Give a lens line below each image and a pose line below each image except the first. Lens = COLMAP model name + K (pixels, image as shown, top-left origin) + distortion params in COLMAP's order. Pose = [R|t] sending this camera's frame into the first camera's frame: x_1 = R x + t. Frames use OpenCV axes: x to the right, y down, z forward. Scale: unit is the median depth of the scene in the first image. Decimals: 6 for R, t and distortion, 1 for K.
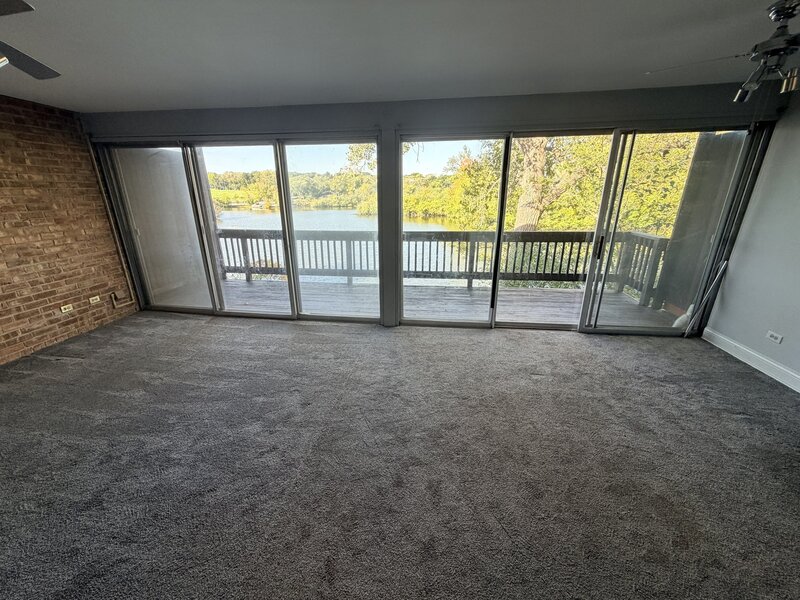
lens RADIAL K [[321.1, 0, 397.3], [0, 321.1, 301.2], [0, 0, 1]] dist [0.001929, 0.000166]
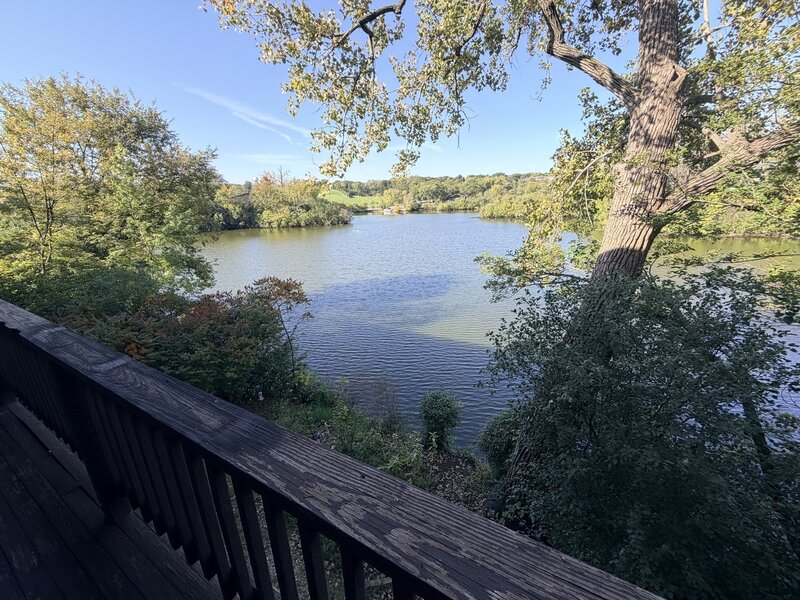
lens RADIAL K [[321.1, 0, 395.2], [0, 321.1, 299.9], [0, 0, 1]] dist [0.001929, 0.000166]
pose [[0.922487, 0.085347, -0.376474, 0.620069], [-0.089642, 0.995955, 0.006131, -0.309318], [0.375475, 0.028092, 0.926407, 0.954334]]
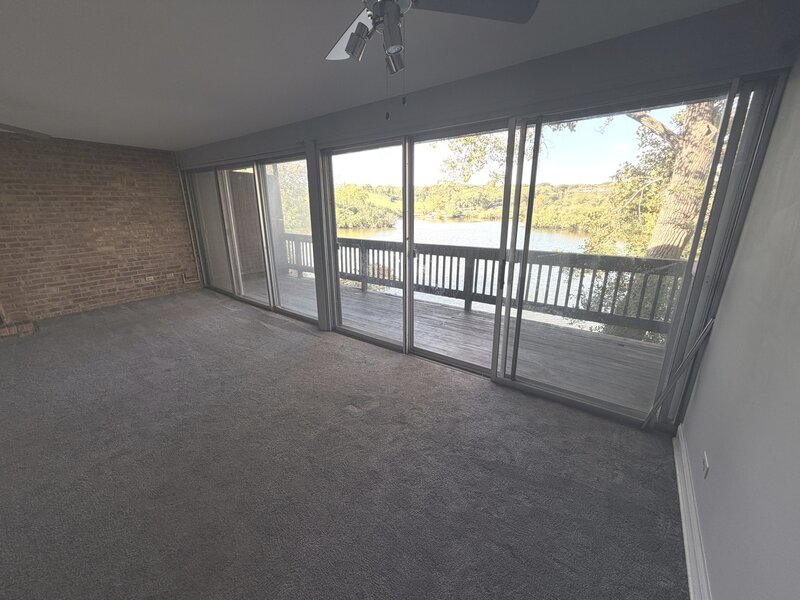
lens RADIAL K [[321.1, 0, 395.9], [0, 321.1, 299.8], [0, 0, 1]] dist [0.001929, 0.000166]
pose [[0.873237, 0.138926, -0.467073, 0.509902], [-0.155803, 0.987785, 0.002519, -0.045731], [0.461718, 0.070572, 0.884215, 0.138848]]
